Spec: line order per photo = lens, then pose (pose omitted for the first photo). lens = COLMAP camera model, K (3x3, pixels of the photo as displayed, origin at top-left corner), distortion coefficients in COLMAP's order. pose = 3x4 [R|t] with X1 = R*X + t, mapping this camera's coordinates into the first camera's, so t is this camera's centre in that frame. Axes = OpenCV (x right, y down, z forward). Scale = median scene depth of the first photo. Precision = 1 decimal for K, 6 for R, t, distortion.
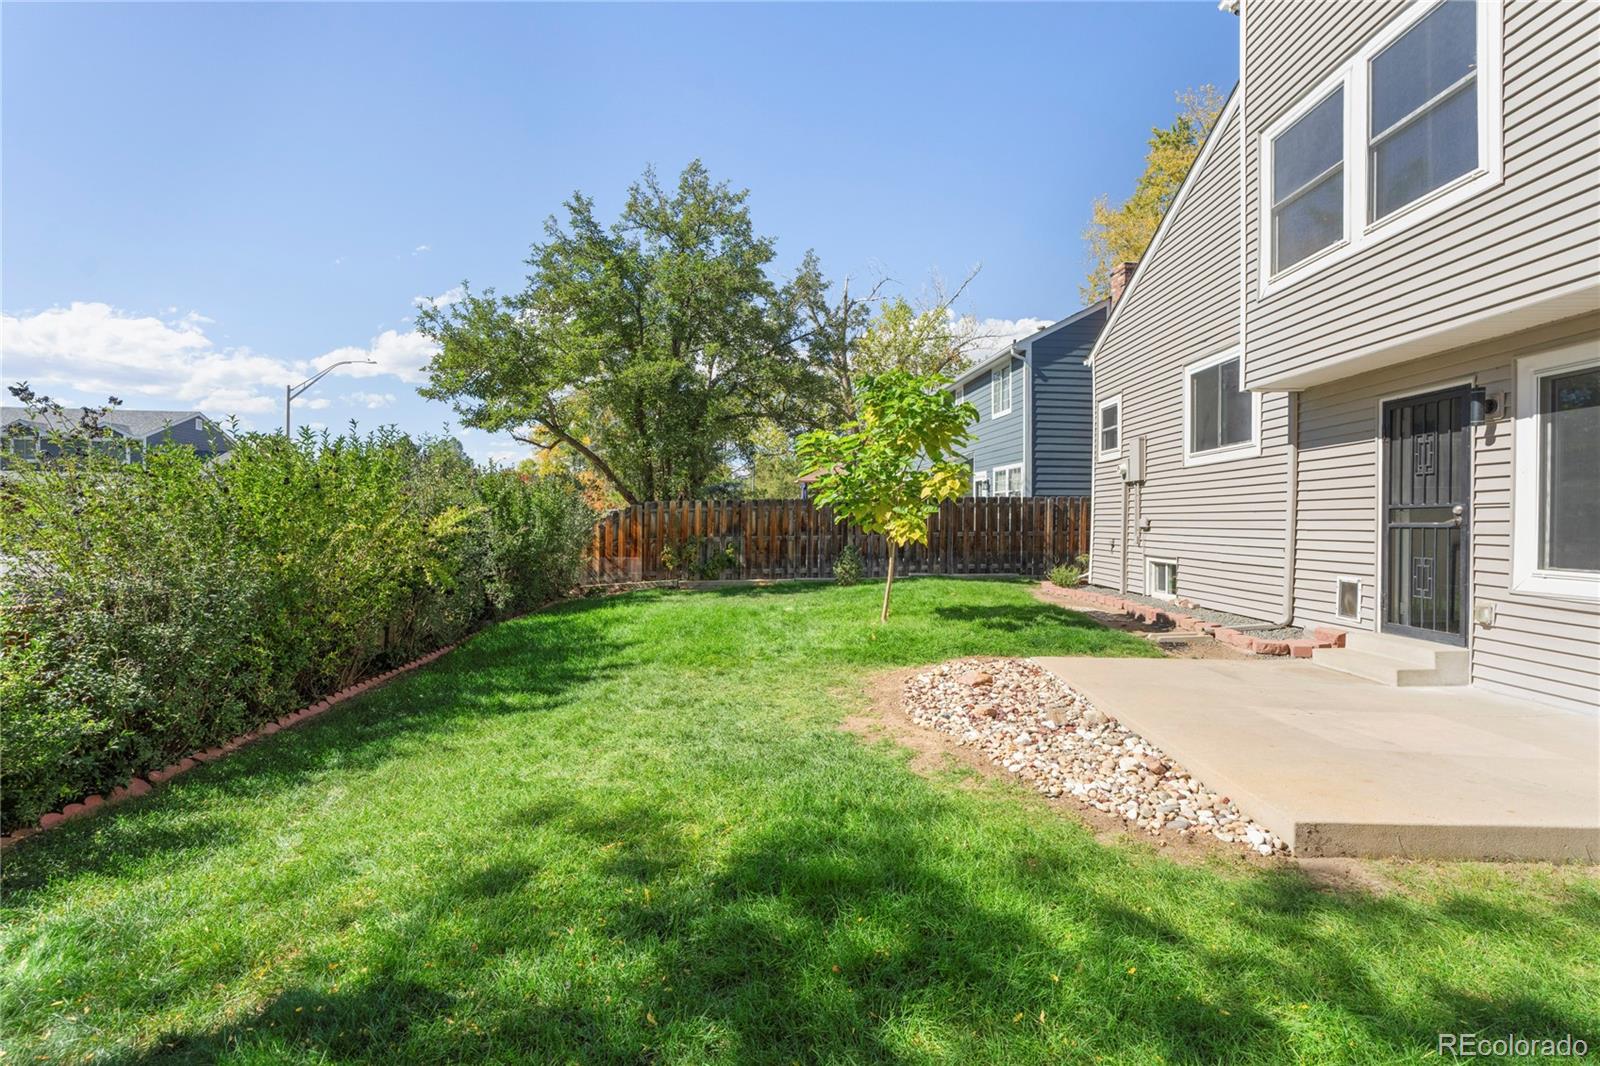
lens RADIAL K [[728.2, 0, 798.4], [0, 728.2, 524.4], [0, 0, 1]] dist [-0.000642, 0.000227]
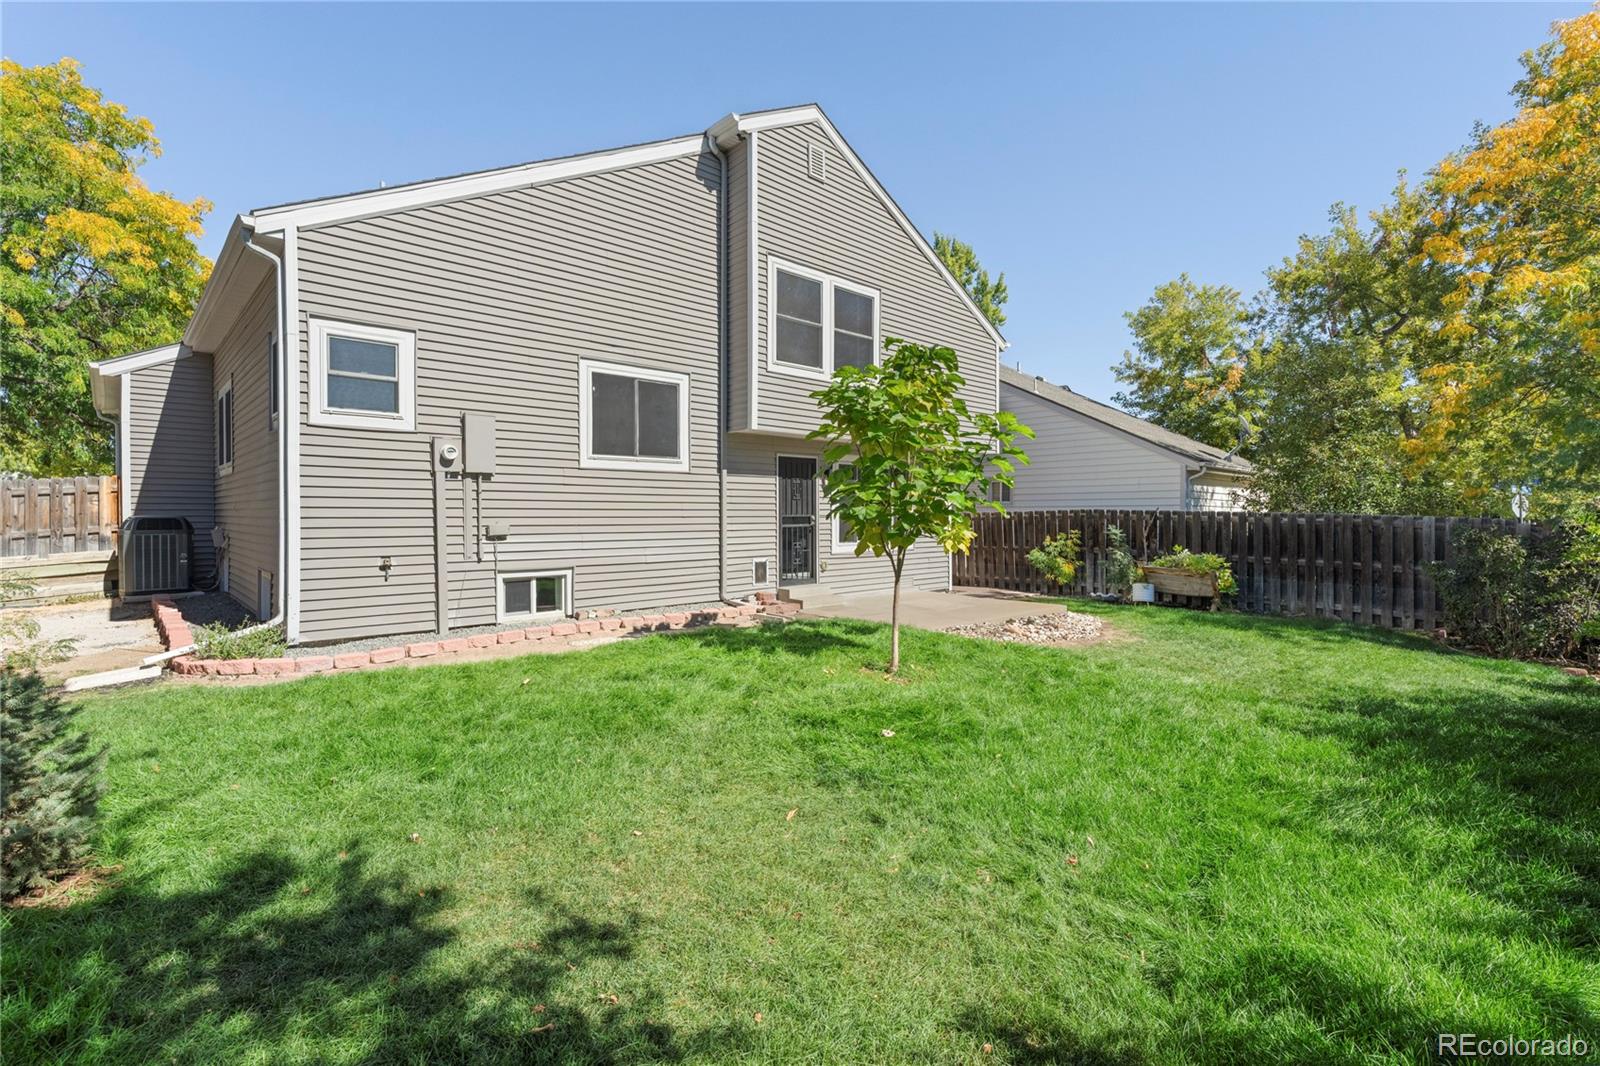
lens RADIAL K [[728.2, 0, 798.4], [0, 728.2, 524.4], [0, 0, 1]] dist [-0.000642, 0.000227]
pose [[-0.697952, -0.015969, 0.715967, -0.519819], [-0.001569, 0.999783, 0.020770, -0.042434], [-0.716143, 0.013373, -0.697825, 2.319986]]
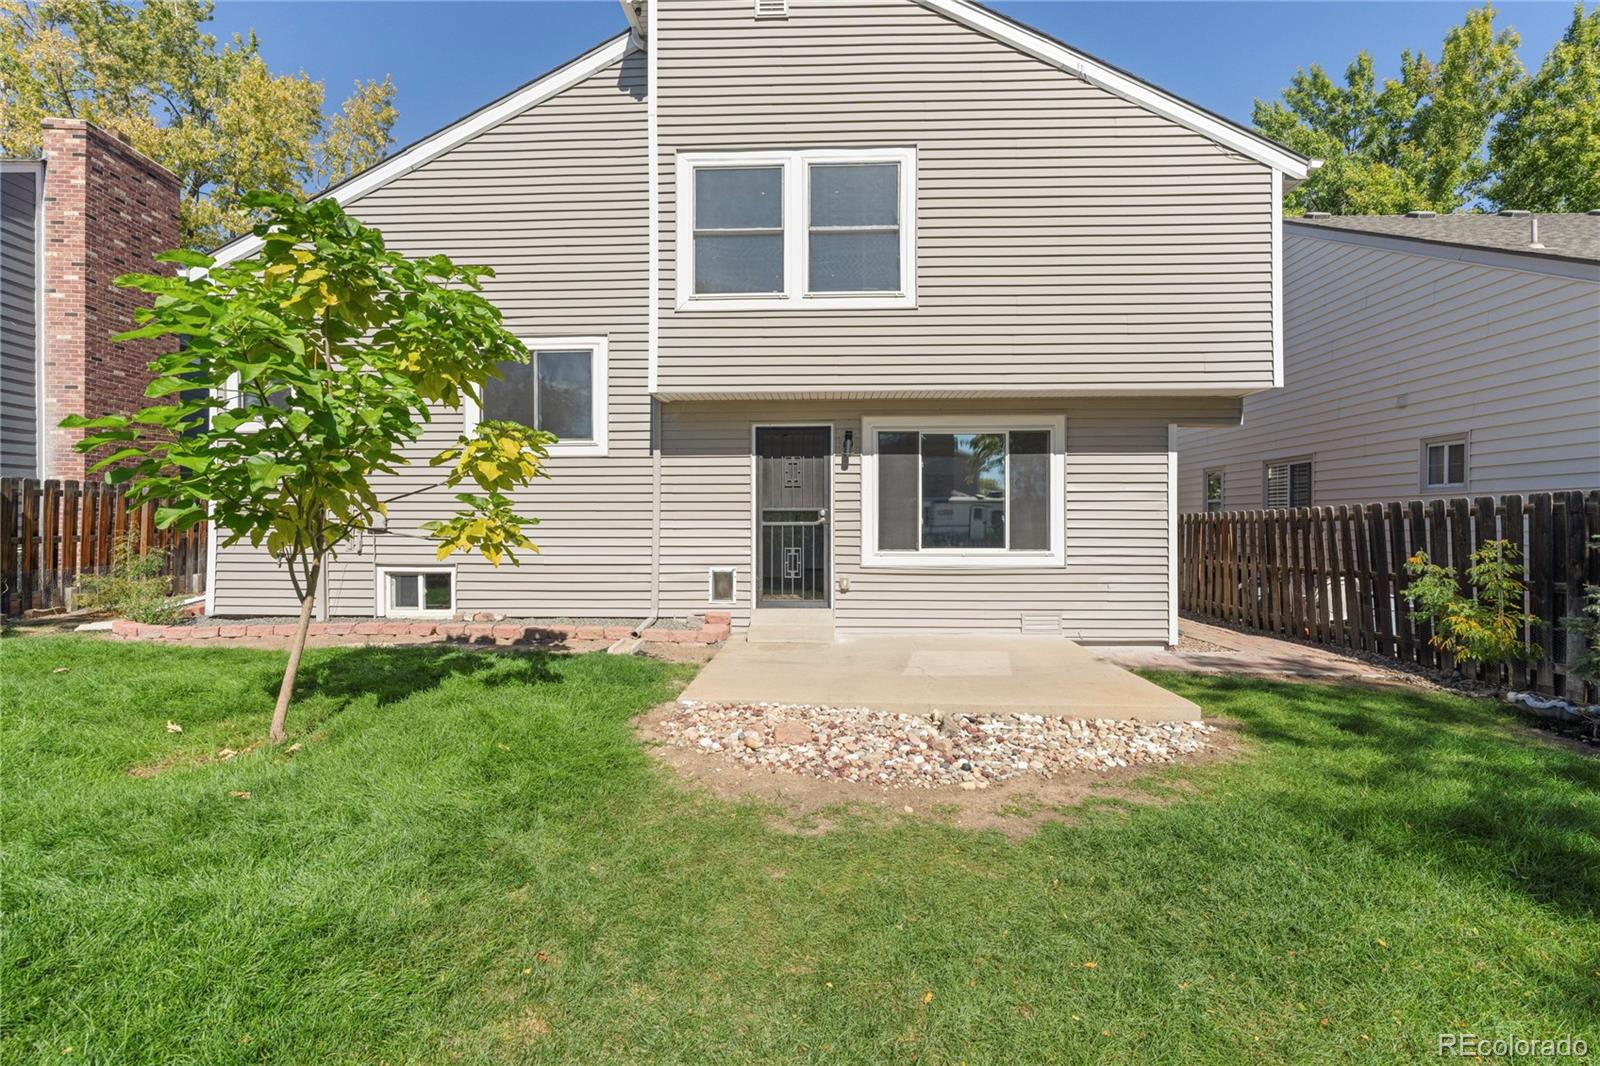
lens RADIAL K [[728.2, 0, 798.4], [0, 728.2, 524.4], [0, 0, 1]] dist [-0.000642, 0.000227]
pose [[0.028449, -0.009281, 0.999552, -0.490864], [0.002925, 0.999953, 0.009201, -0.010224], [-0.999591, 0.002662, 0.028475, 0.942092]]
